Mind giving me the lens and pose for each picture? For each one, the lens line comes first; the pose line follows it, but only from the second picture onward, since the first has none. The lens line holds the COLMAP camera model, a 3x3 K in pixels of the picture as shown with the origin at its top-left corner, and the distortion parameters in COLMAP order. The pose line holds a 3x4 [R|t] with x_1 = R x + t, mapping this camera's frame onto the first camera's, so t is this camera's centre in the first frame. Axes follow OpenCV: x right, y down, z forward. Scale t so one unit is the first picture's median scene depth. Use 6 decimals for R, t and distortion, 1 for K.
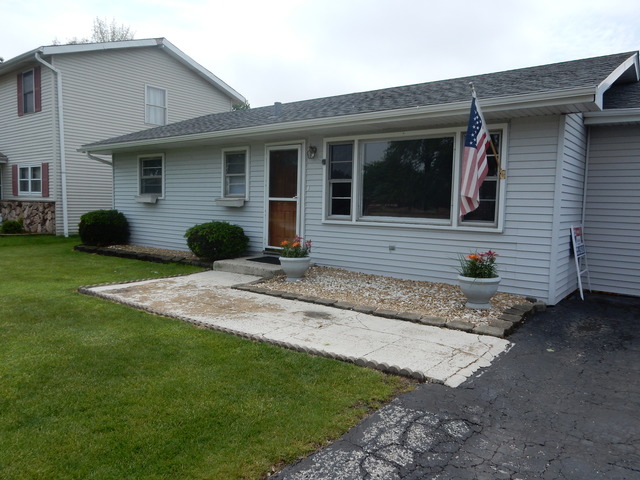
lens RADIAL K [[472.5, 0, 320.0], [0, 472.5, 240.0], [0, 0, 1]] dist [-0.002596, 0.003942]
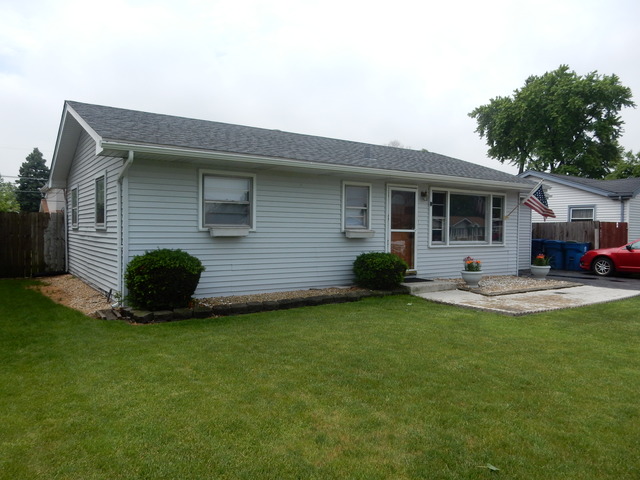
lens RADIAL K [[472.5, 0, 320.0], [0, 472.5, 240.0], [0, 0, 1]] dist [-0.002596, 0.003942]
pose [[0.309594, -0.038897, 0.950073, -1.465804], [0.069136, 0.997439, 0.018307, -0.109878], [-0.948352, 0.060017, 0.311491, 0.907830]]
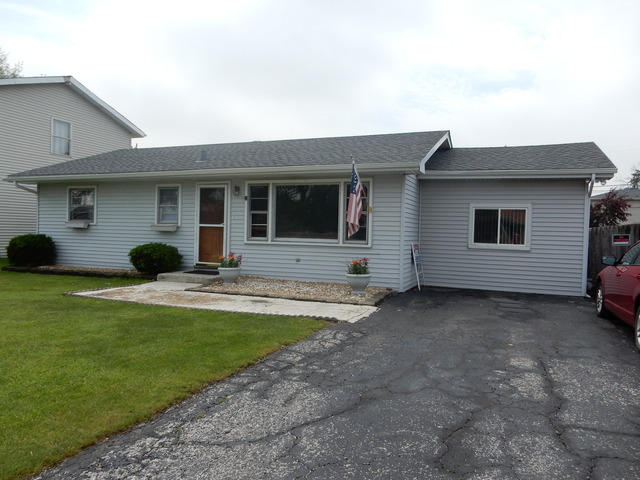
lens RADIAL K [[472.5, 0, 320.0], [0, 472.5, 240.0], [0, 0, 1]] dist [-0.002596, 0.003942]
pose [[0.962797, -0.004019, 0.270195, -0.157966], [0.018960, 0.998430, -0.052711, 0.031194], [-0.269559, 0.055873, 0.961362, -0.364266]]
